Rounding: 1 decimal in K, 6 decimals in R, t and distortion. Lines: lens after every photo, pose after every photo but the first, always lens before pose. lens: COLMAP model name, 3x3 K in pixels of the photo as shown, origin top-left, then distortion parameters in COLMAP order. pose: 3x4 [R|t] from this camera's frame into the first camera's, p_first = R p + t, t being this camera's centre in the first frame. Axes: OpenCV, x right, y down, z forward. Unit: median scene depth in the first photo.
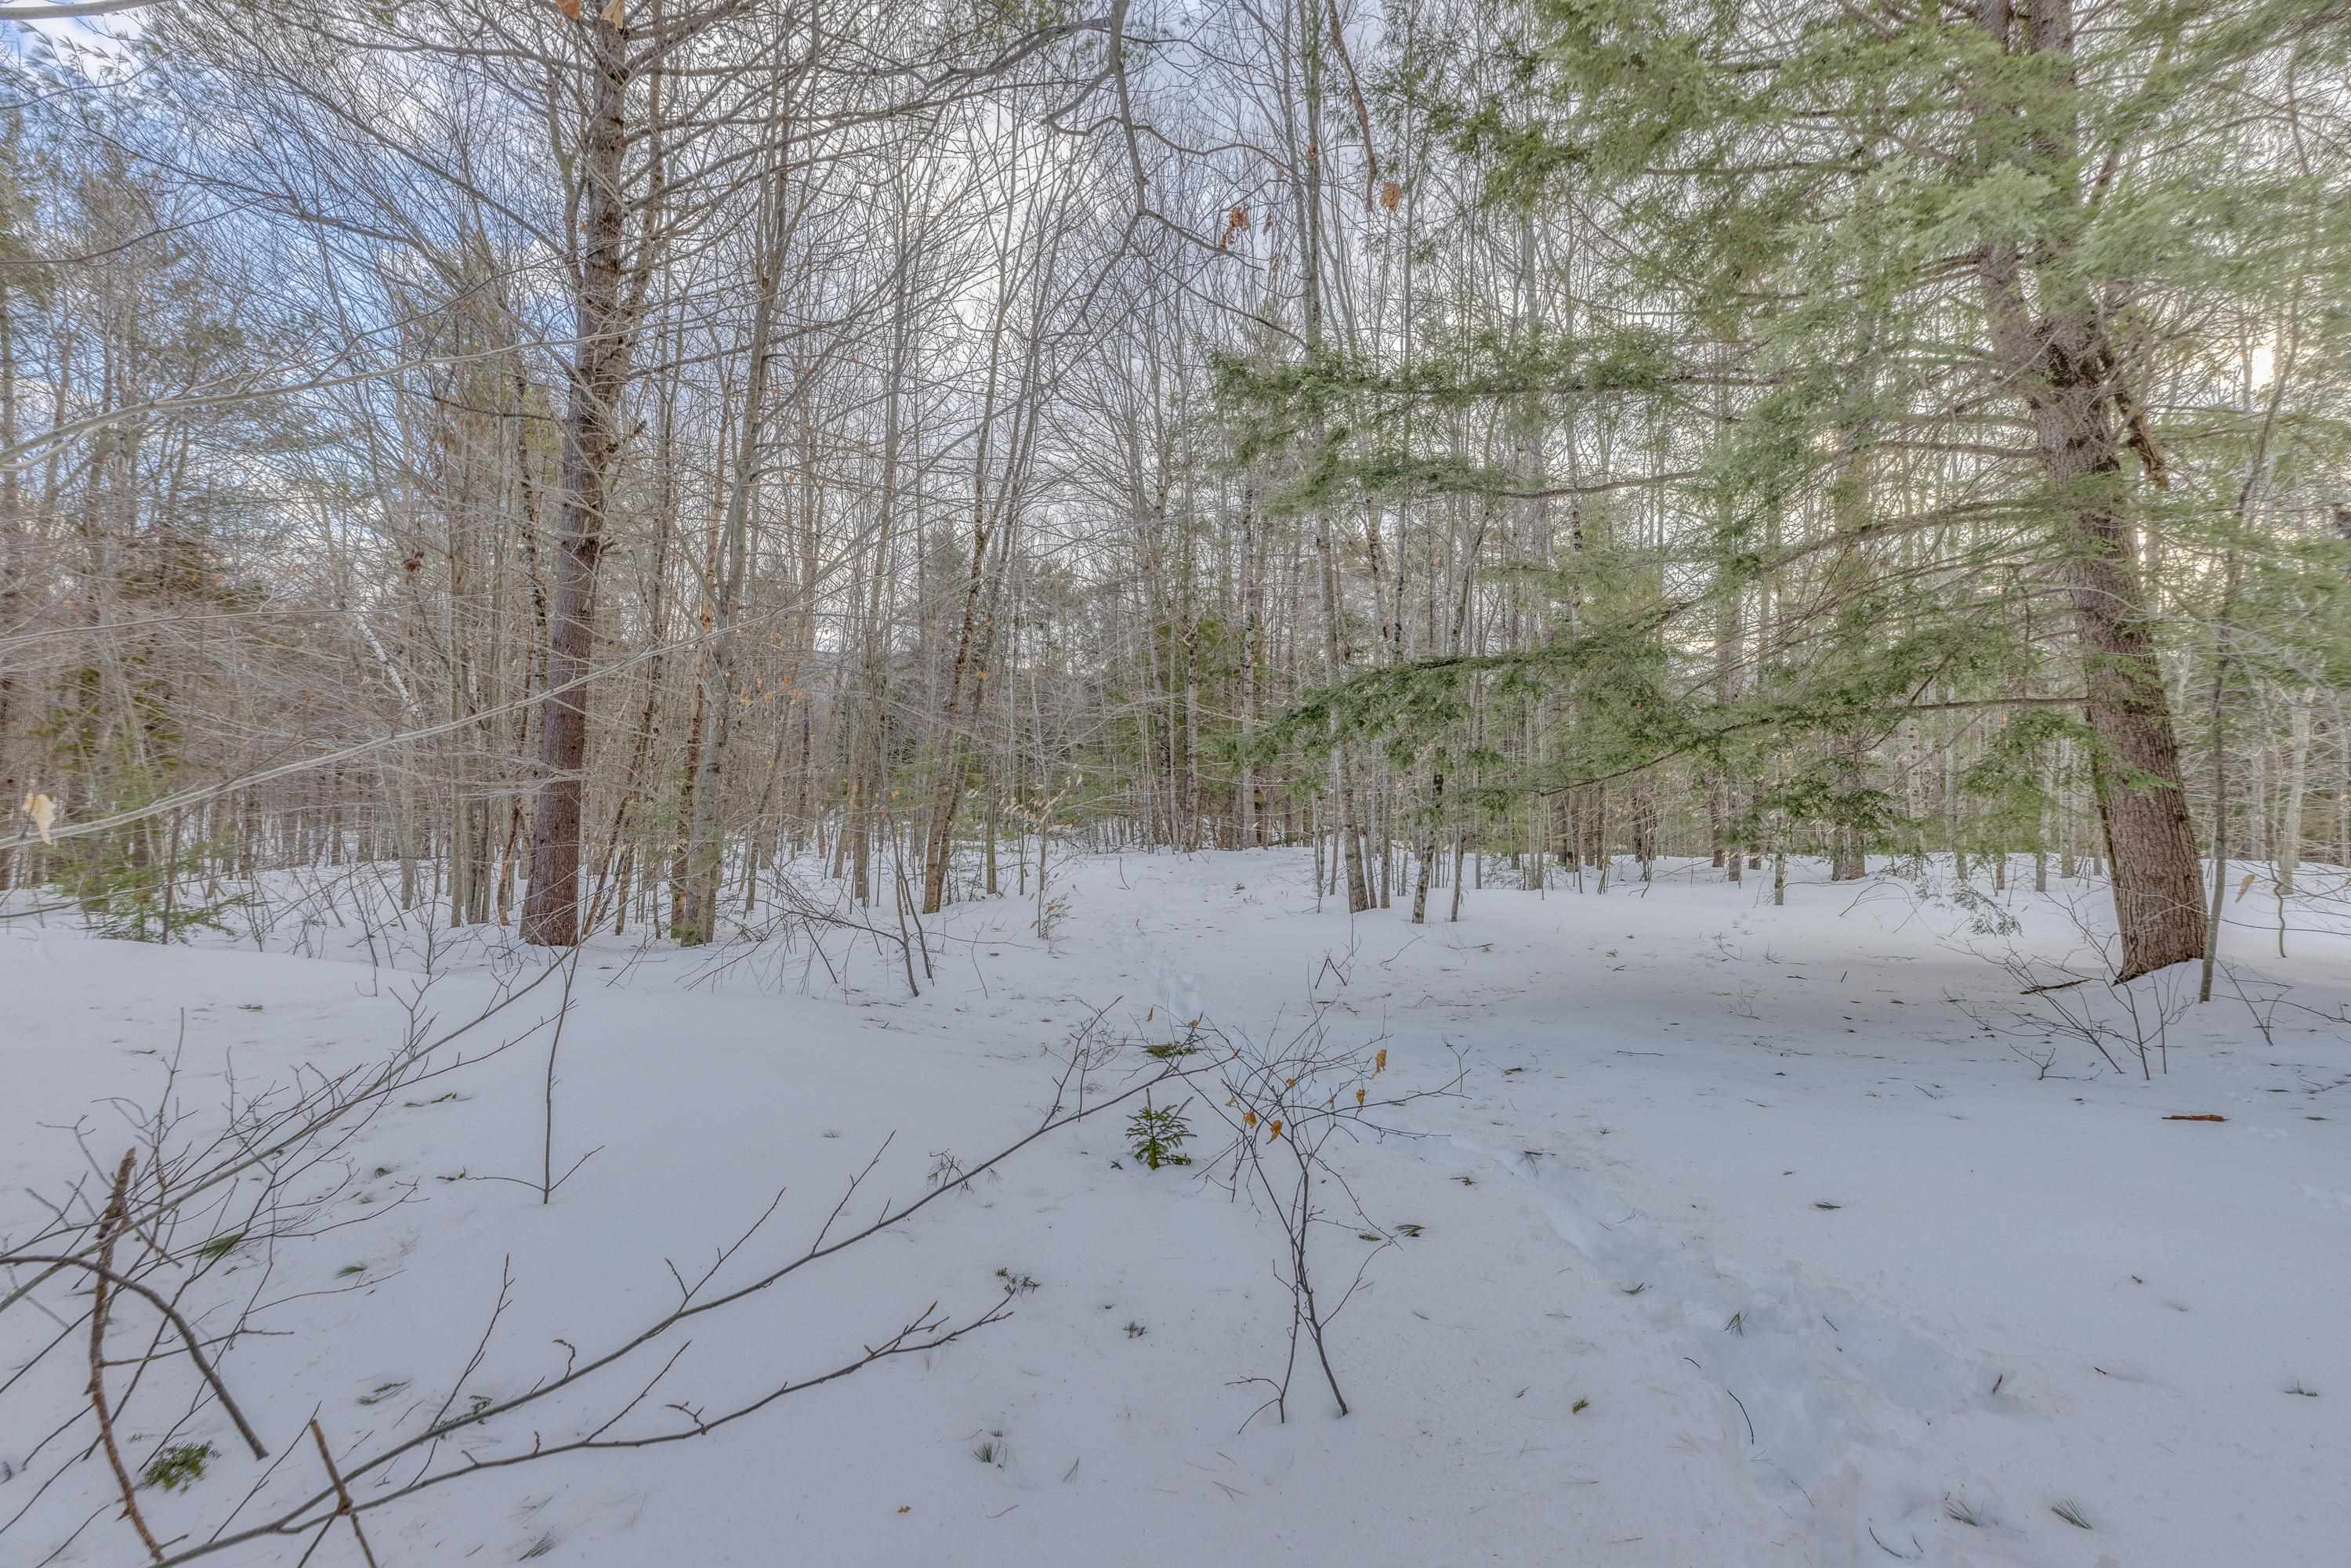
lens RADIAL K [[1016.4, 0, 1175.5], [0, 1016.4, 784.0], [0, 0, 1]] dist [0.000936, 0.000204]
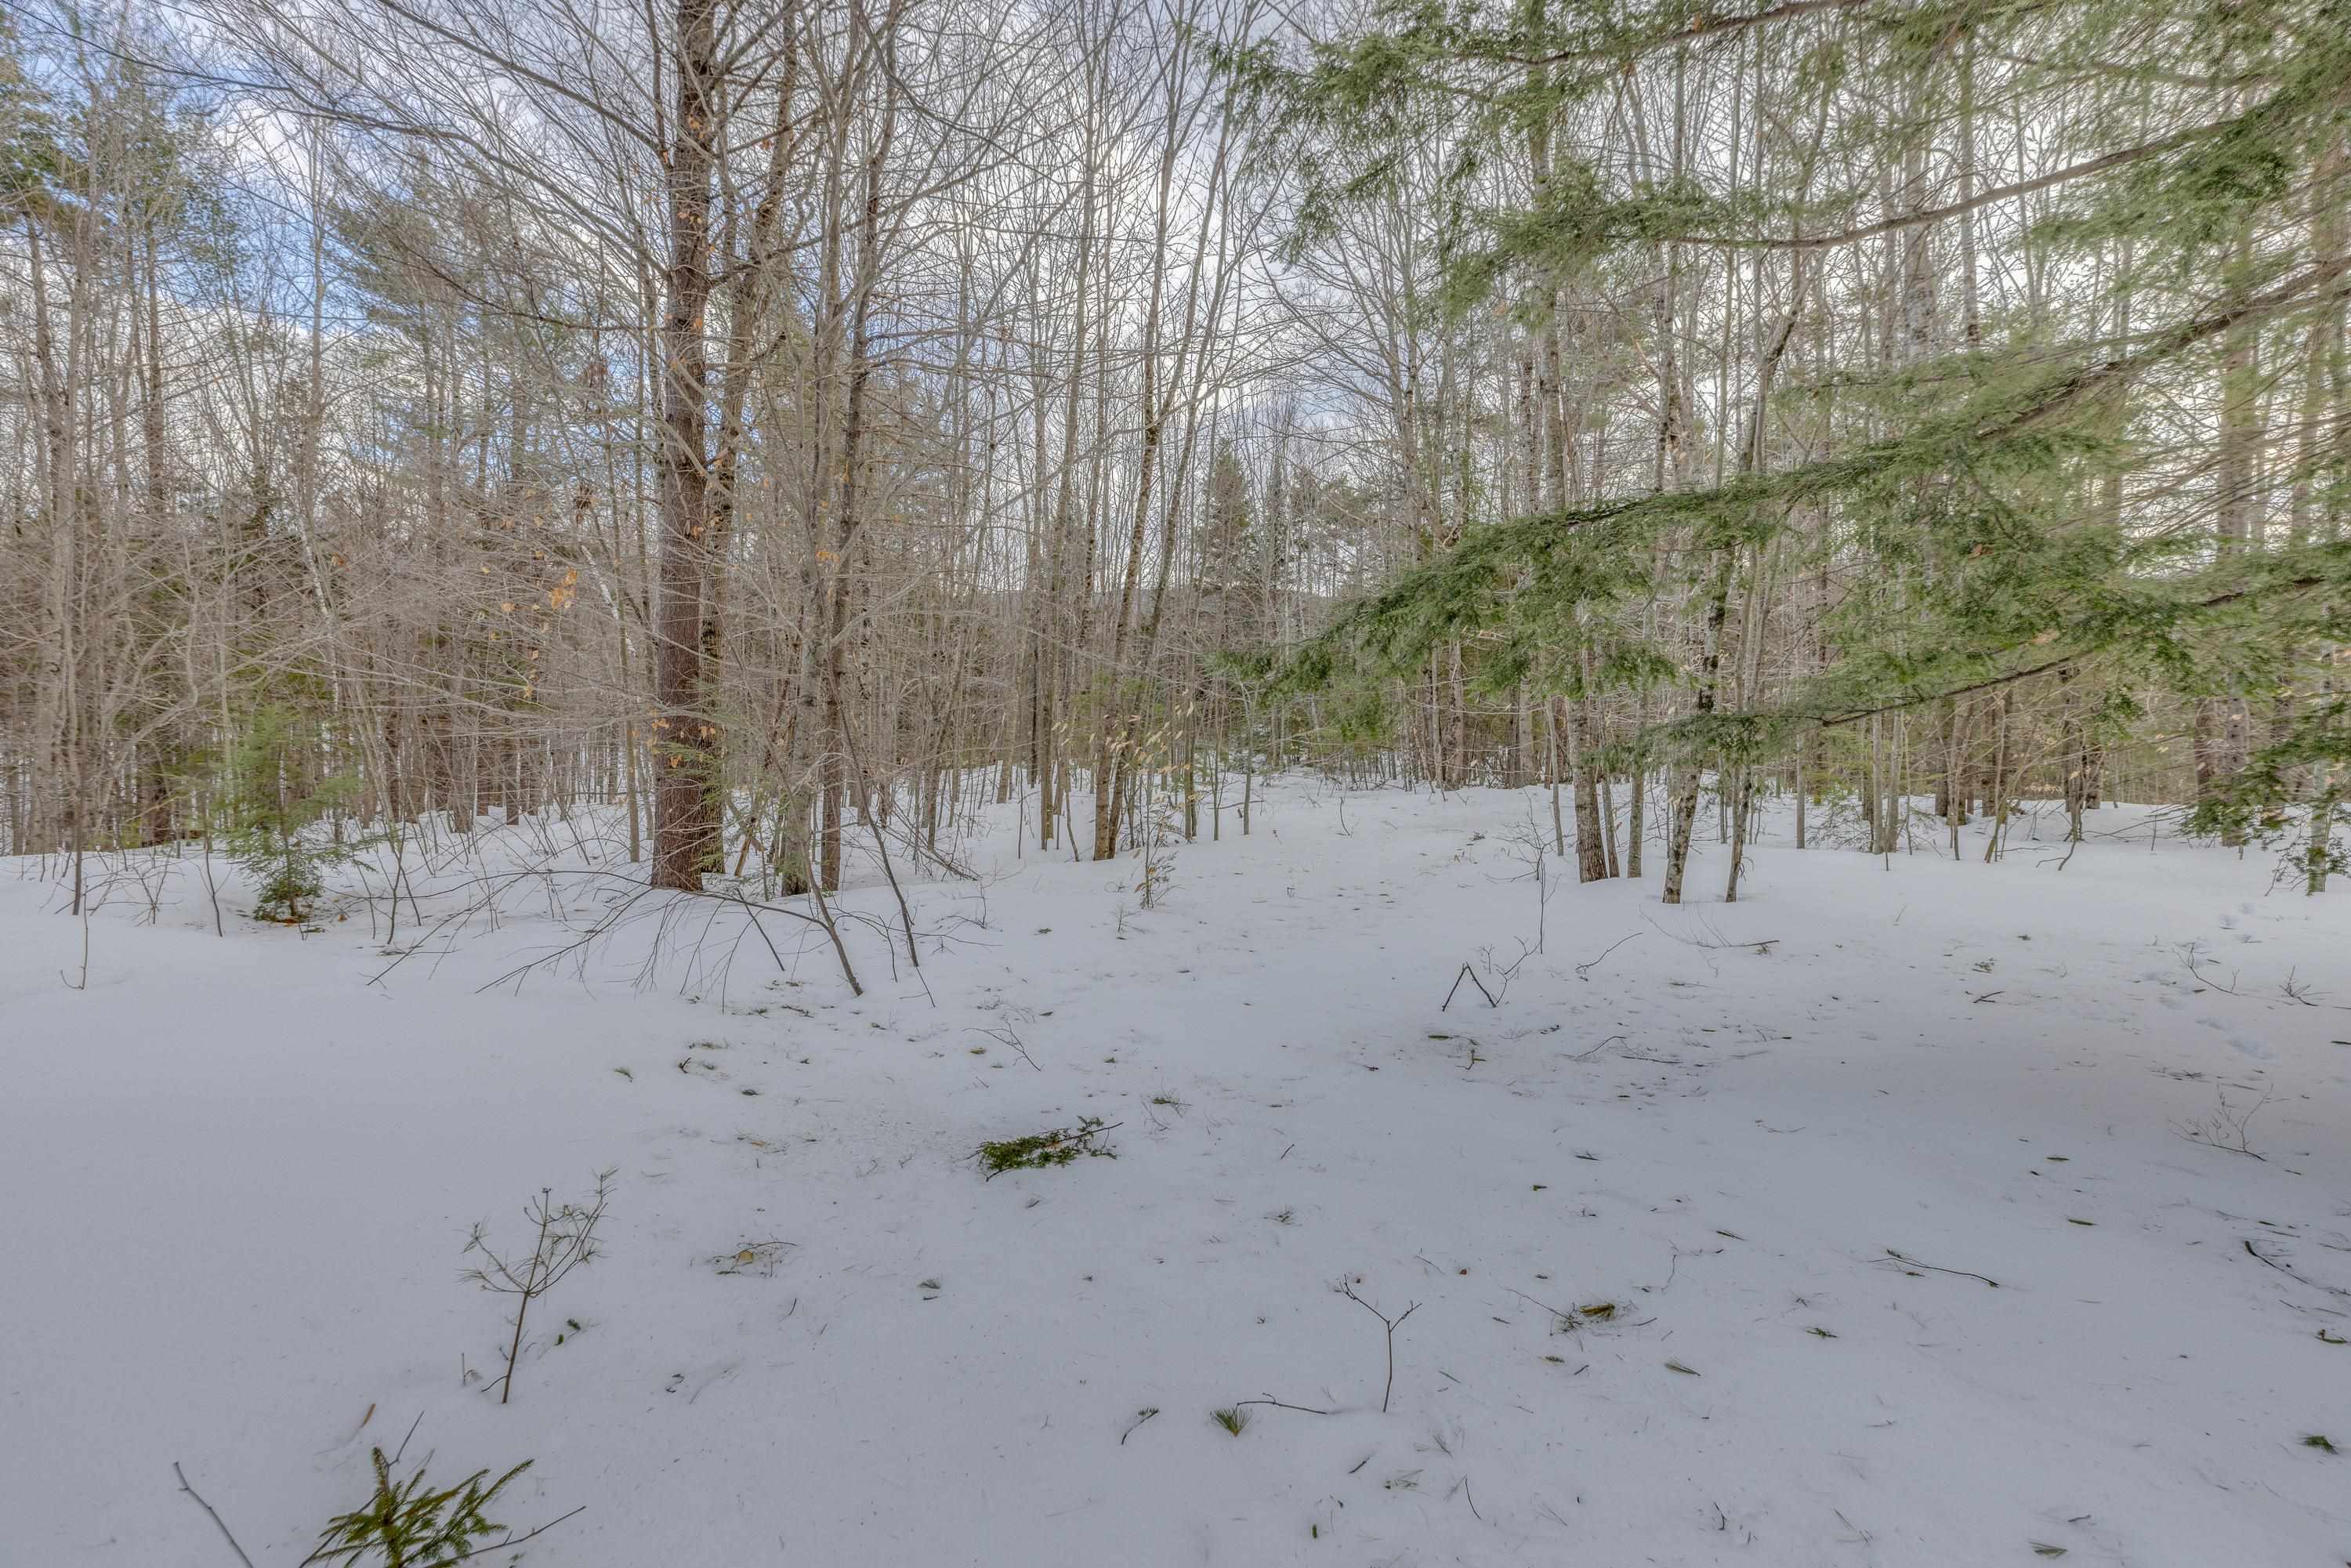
lens RADIAL K [[1016.4, 0, 1175.5], [0, 1016.4, 784.0], [0, 0, 1]] dist [0.000936, 0.000204]
pose [[0.953182, 0.011250, -0.302189, 0.105531], [0.010135, 0.997558, 0.069106, -0.001268], [0.302228, -0.068933, 0.950740, 0.182102]]
